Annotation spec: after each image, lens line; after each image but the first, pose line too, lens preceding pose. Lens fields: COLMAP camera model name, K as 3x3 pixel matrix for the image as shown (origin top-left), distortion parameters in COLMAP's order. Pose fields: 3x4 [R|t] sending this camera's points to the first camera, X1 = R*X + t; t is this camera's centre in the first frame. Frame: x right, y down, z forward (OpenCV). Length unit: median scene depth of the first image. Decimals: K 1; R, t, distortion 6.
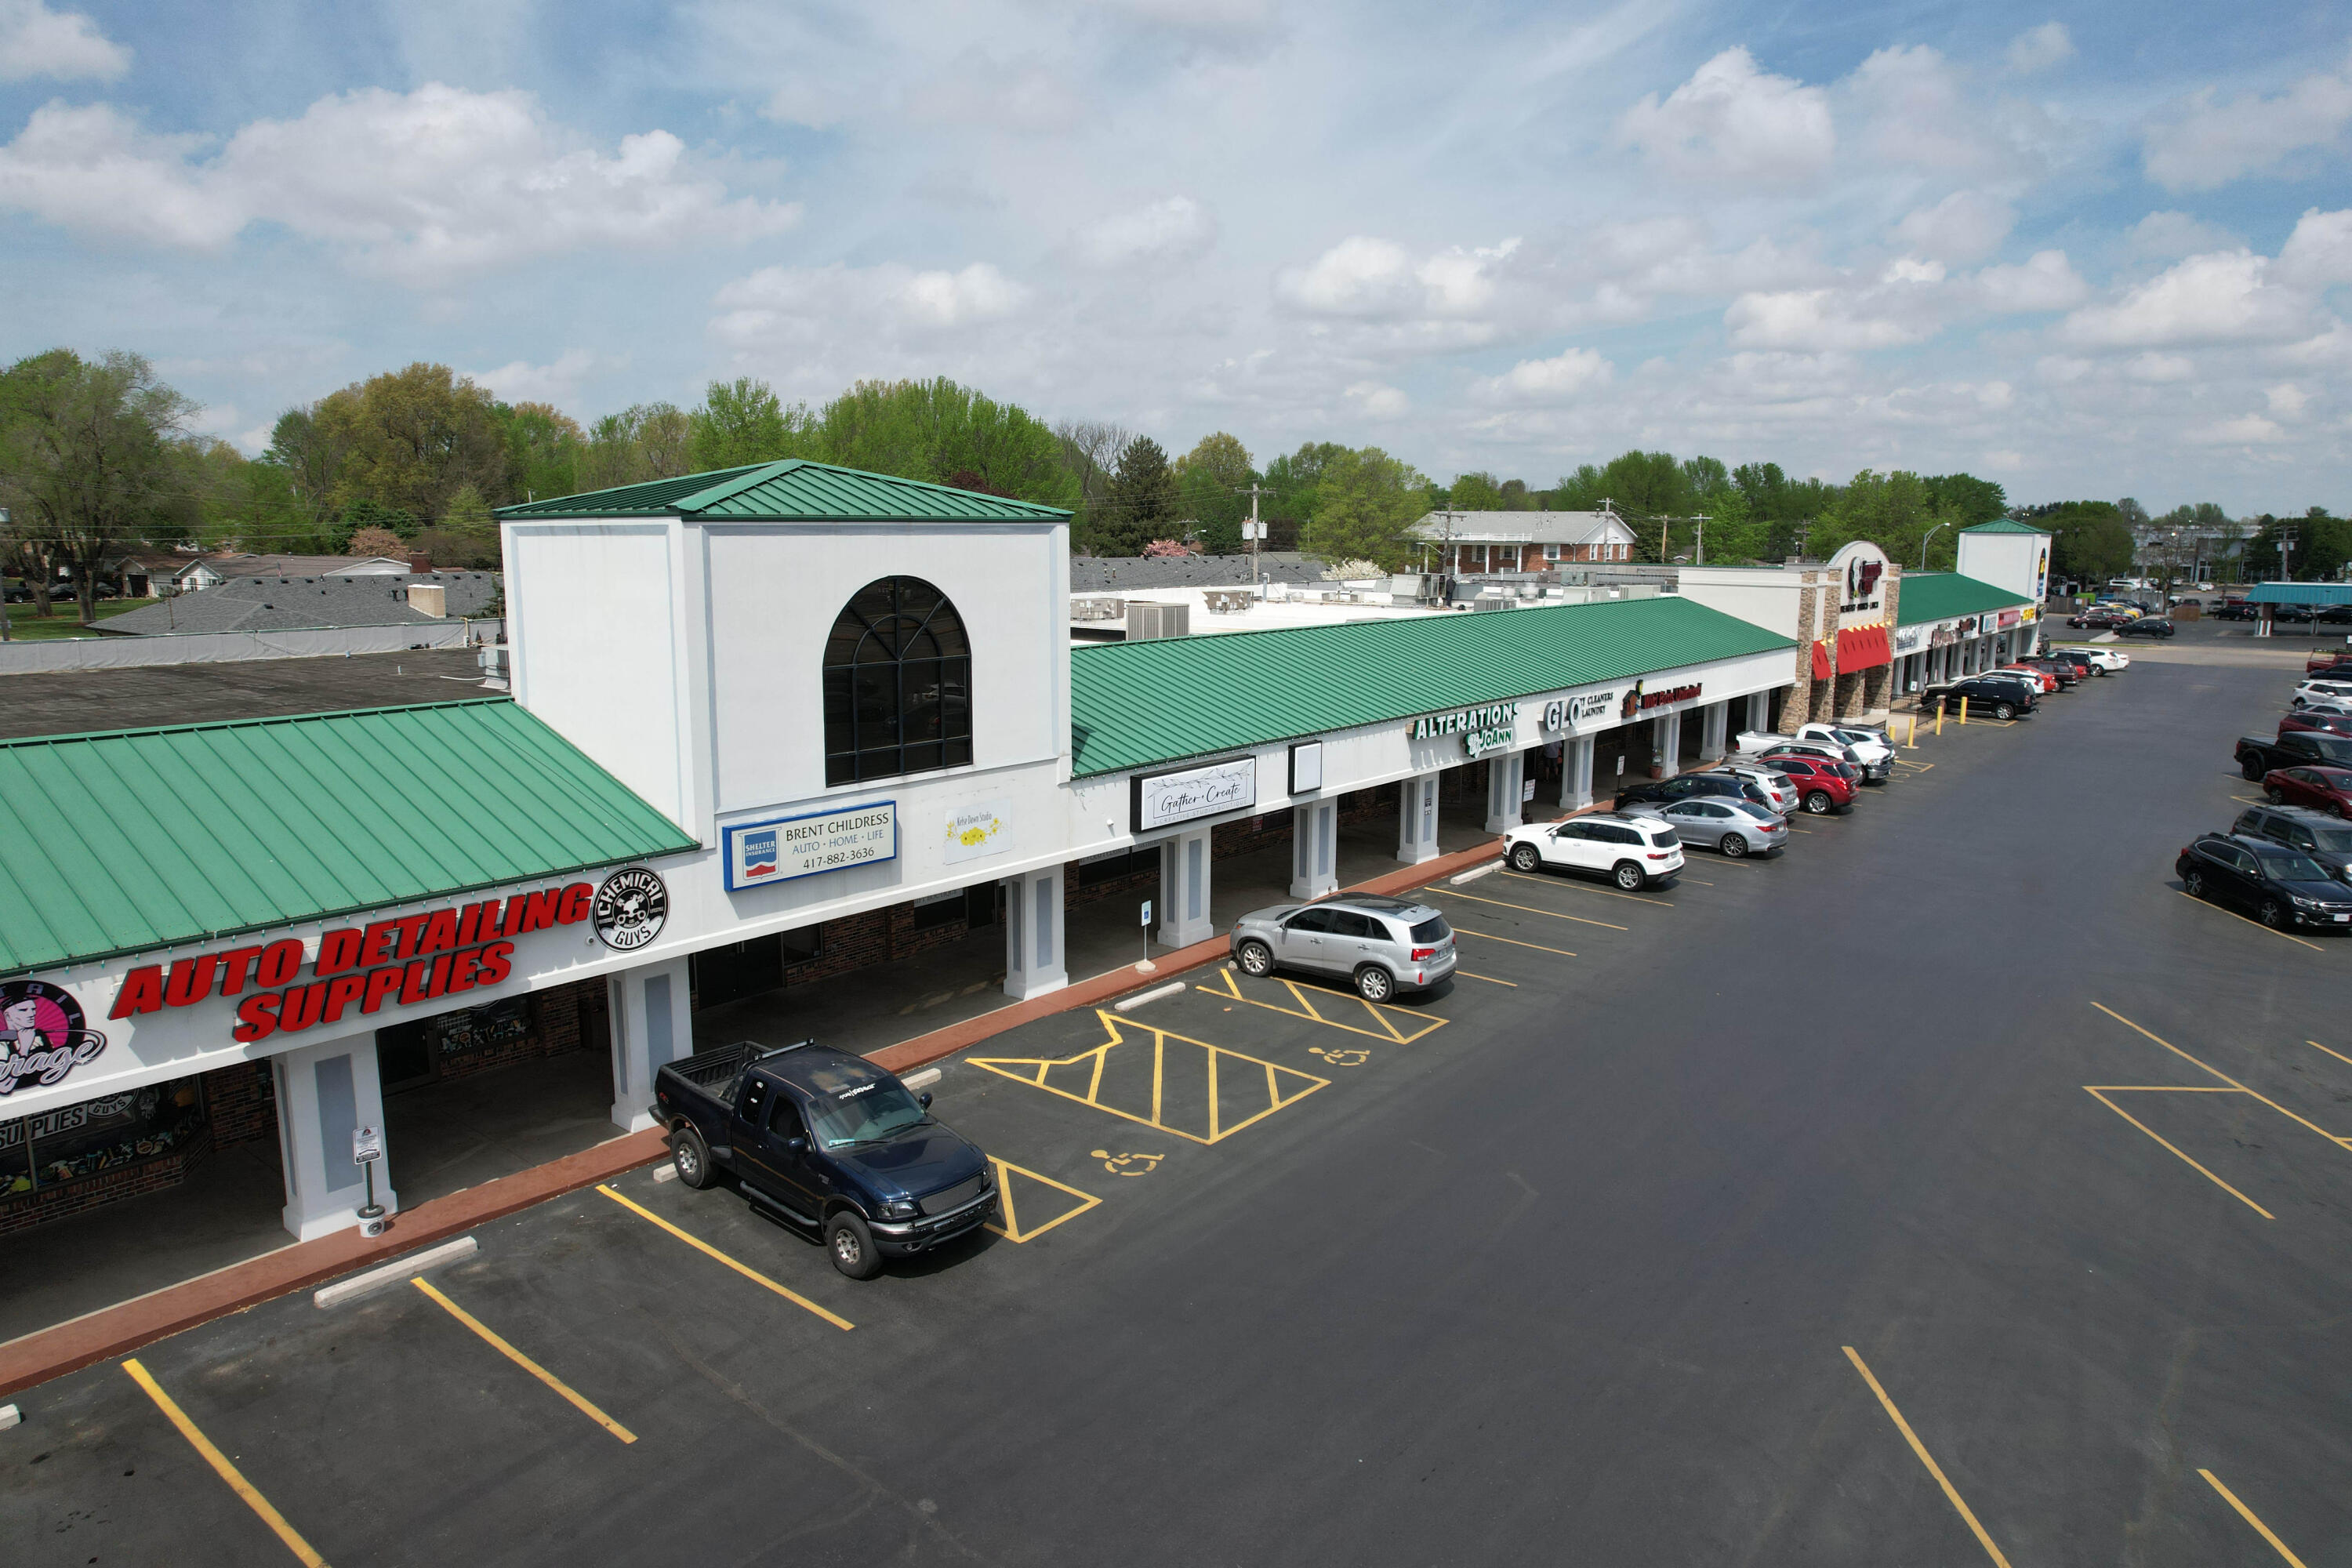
lens RADIAL K [[1505.2, 0, 1185.7], [0, 1505.2, 790.2], [0, 0, 1]] dist [-0.074408, 0.064888]
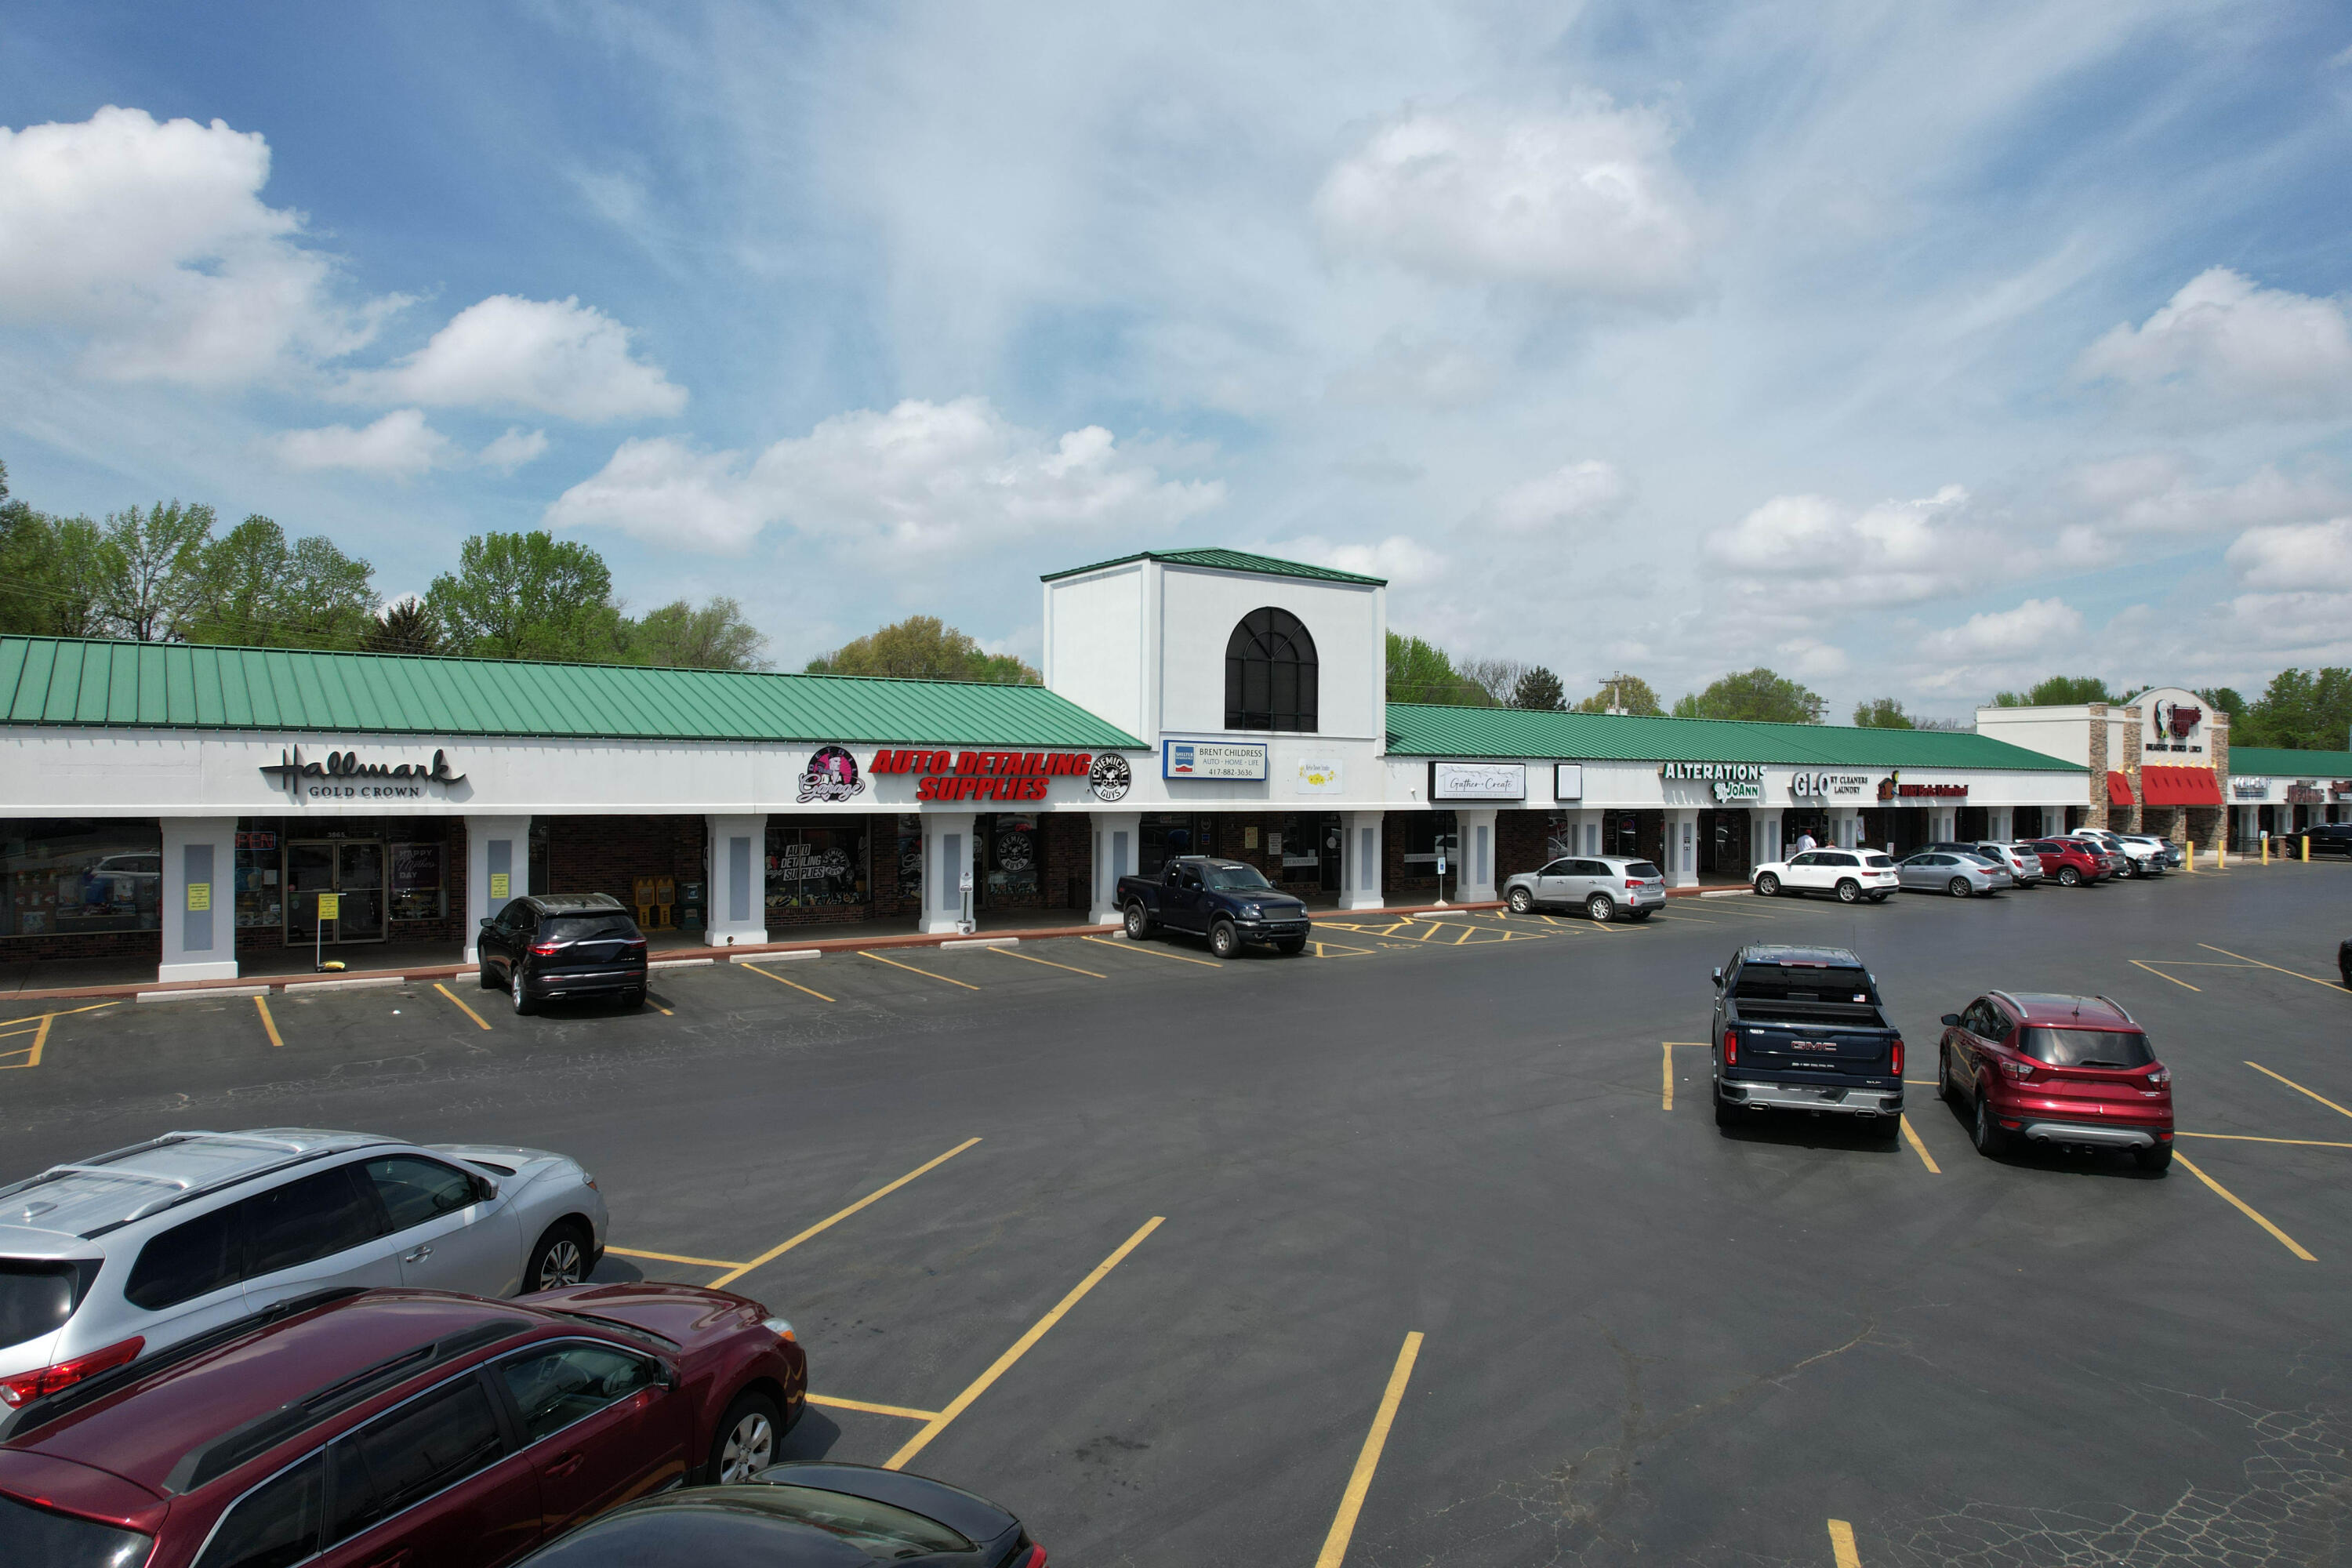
lens RADIAL K [[1505.2, 0, 1185.3], [0, 1505.2, 780.7], [0, 0, 1]] dist [-0.074408, 0.064888]
pose [[0.962092, -0.000251, -0.272726, 0.130500], [-0.048332, 0.984014, -0.171407, 0.263602], [0.268409, 0.178090, 0.946700, -0.437296]]
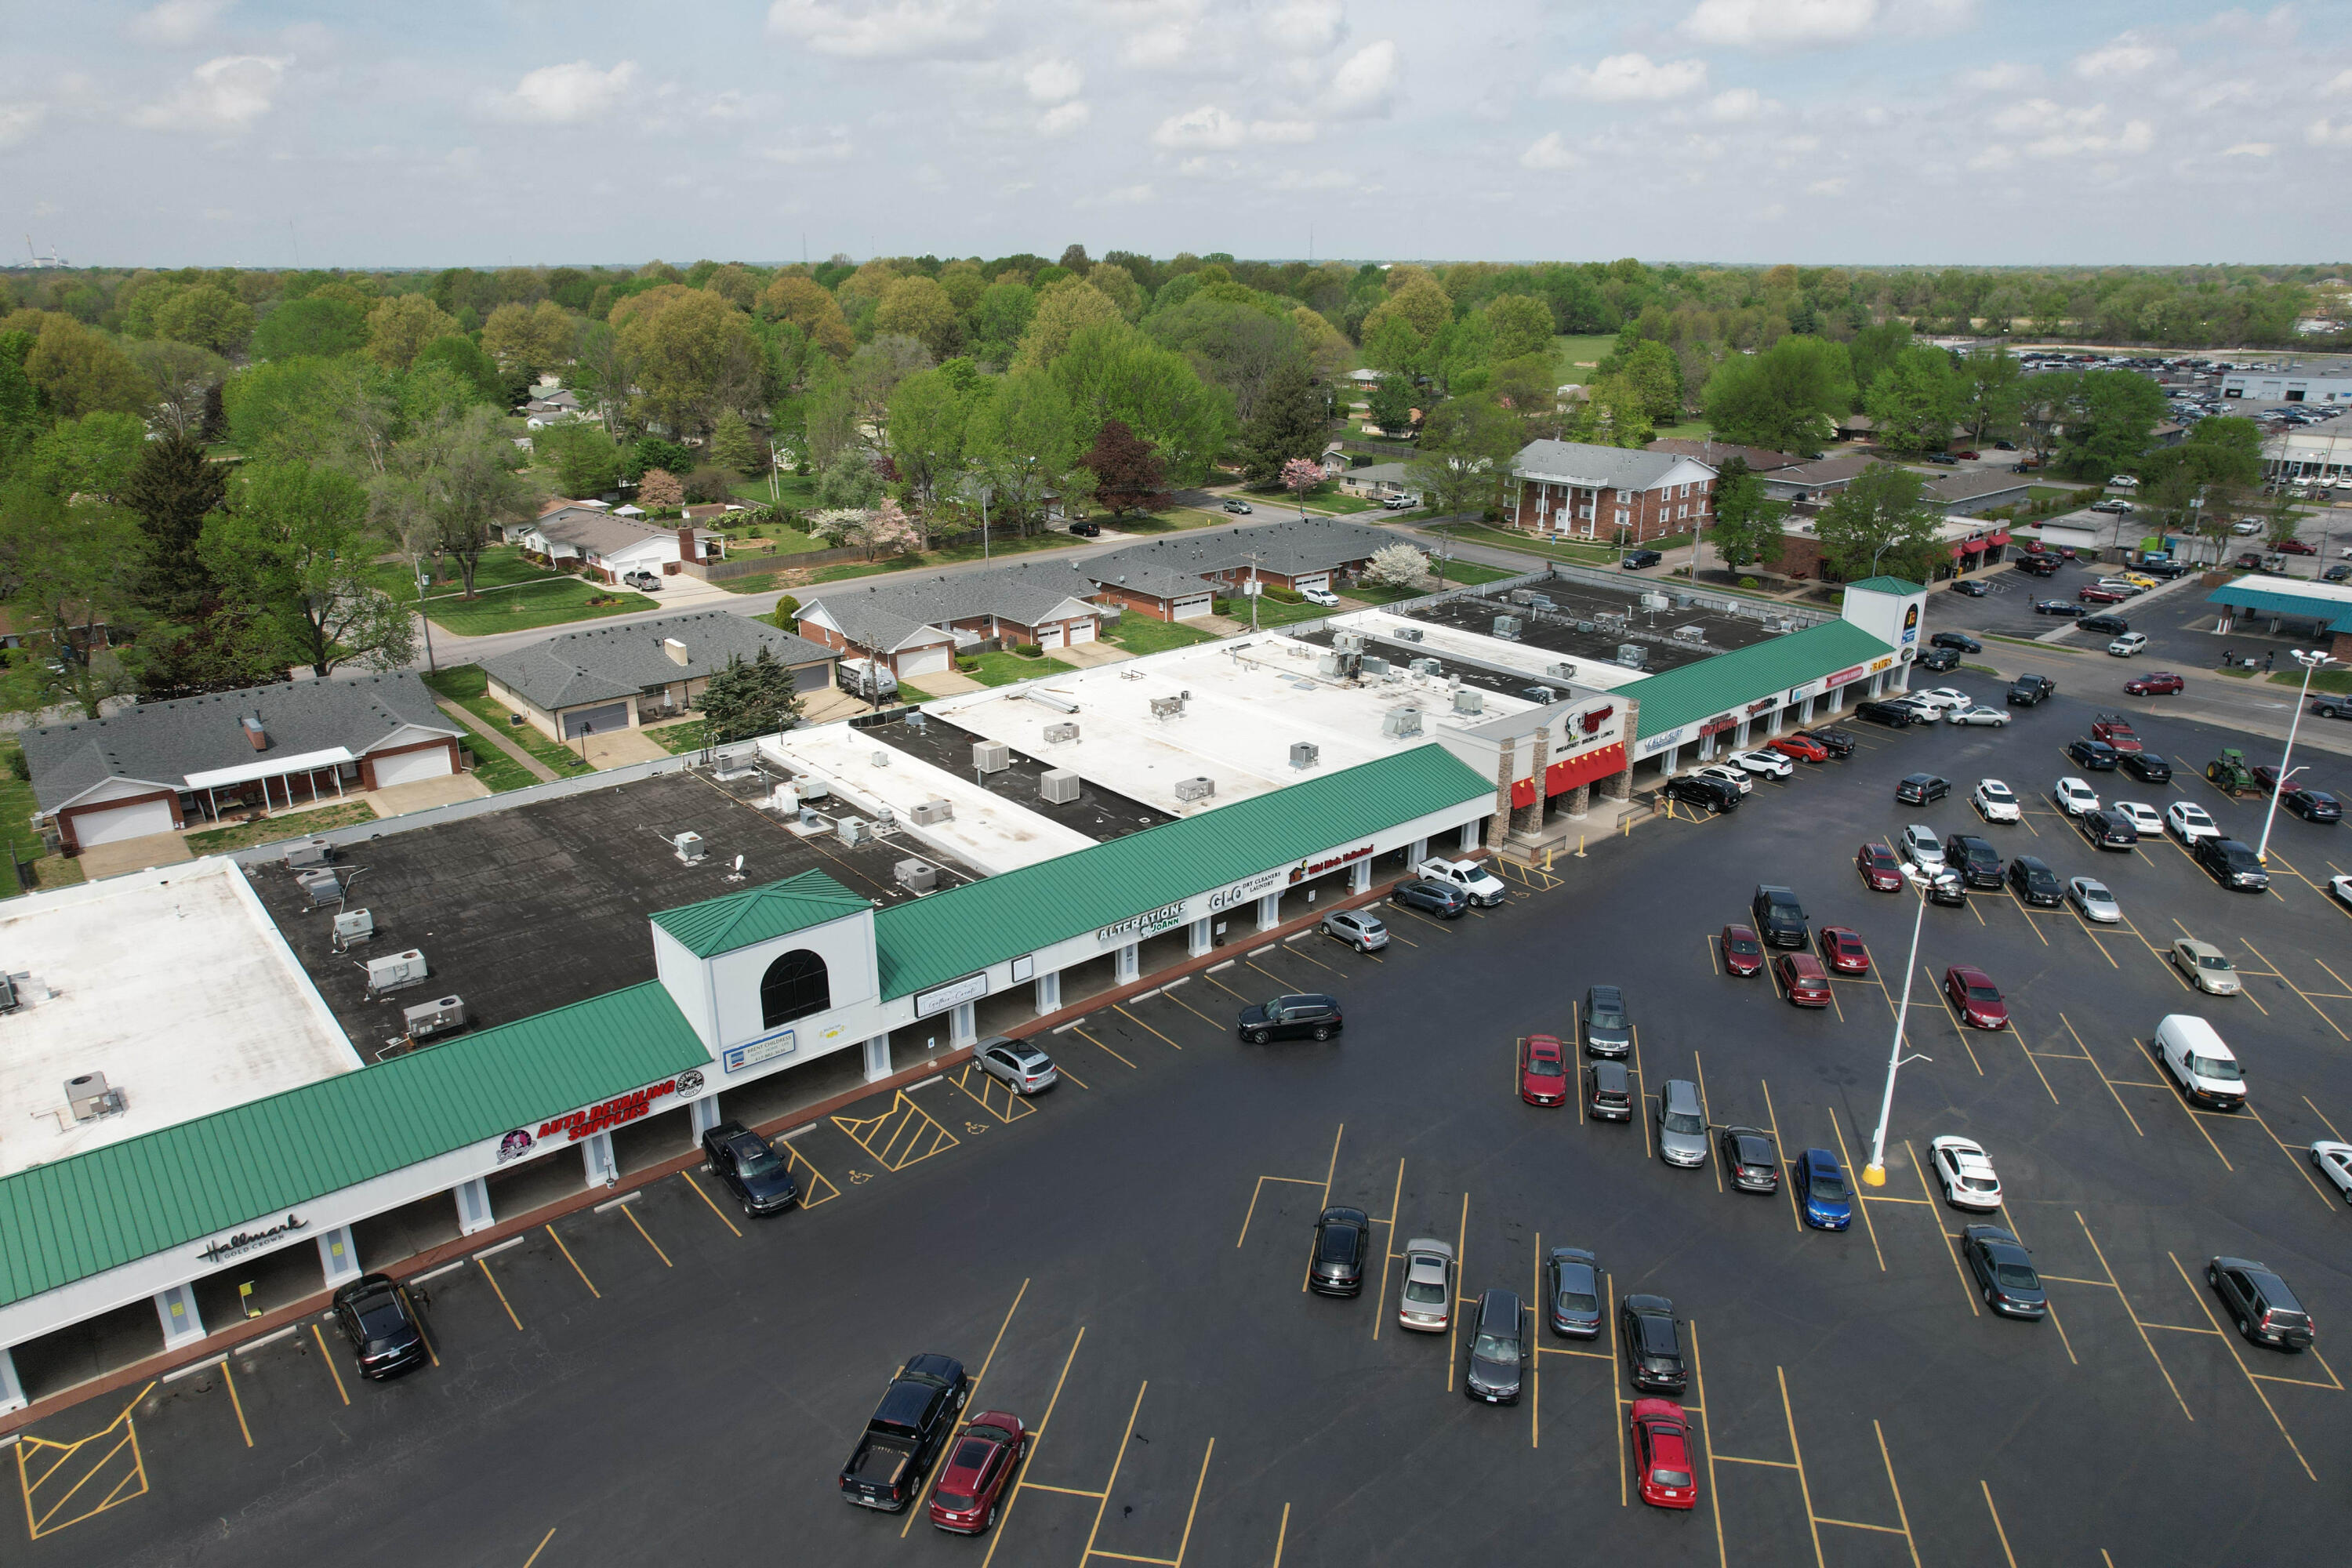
lens RADIAL K [[1505.2, 0, 1181.3], [0, 1505.2, 787.5], [0, 0, 1]] dist [-0.074408, 0.064888]
pose [[0.982258, 0.054770, -0.179360, 0.750690], [-0.024374, 0.985575, 0.167473, -0.706578], [0.185945, -0.160130, 0.969424, -1.102373]]
